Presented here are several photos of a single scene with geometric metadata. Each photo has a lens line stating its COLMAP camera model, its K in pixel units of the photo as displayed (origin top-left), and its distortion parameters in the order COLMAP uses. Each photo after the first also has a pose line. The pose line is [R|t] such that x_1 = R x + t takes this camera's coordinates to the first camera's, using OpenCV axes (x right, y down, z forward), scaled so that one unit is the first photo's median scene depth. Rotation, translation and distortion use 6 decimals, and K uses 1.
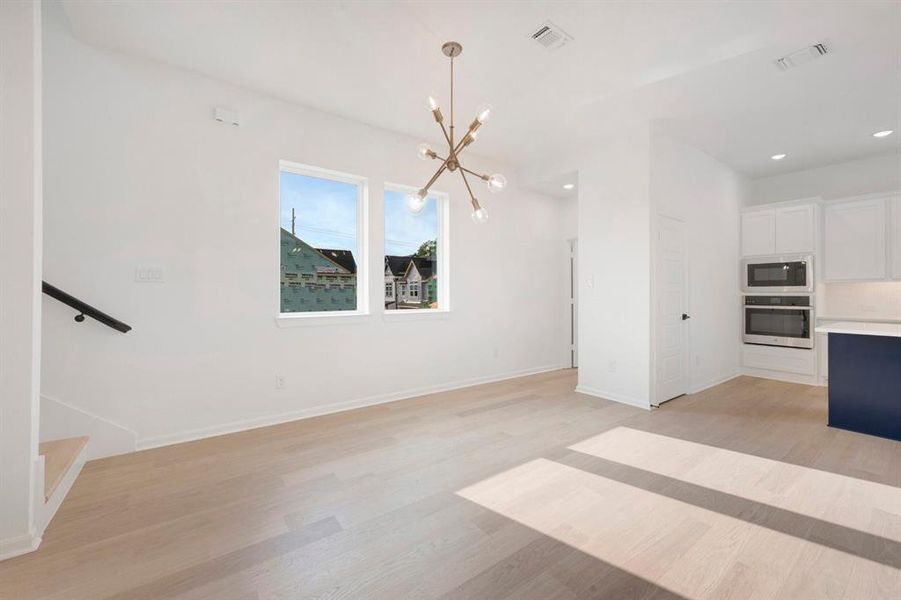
lens RADIAL K [[358.1, 0, 451.3], [0, 358.1, 287.1], [0, 0, 1]] dist [-0.003626, -0.000158]
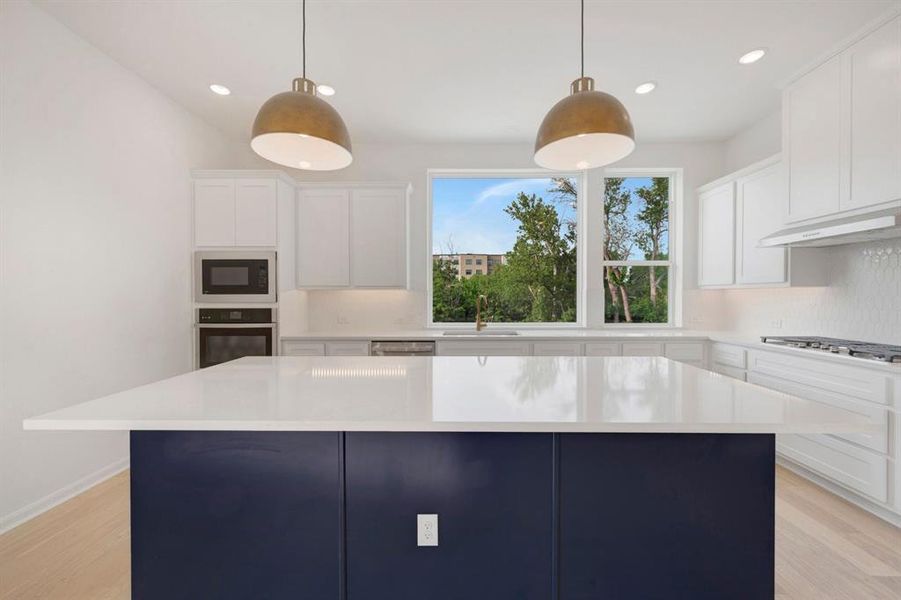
lens RADIAL K [[358.1, 0, 453.6], [0, 358.1, 297.7], [0, 0, 1]] dist [-0.003626, -0.000158]
pose [[0.601791, -0.004033, 0.798643, 0.647676], [-0.010236, 0.999866, 0.012762, -0.008935], [-0.798588, -0.015855, 0.601669, 0.275944]]
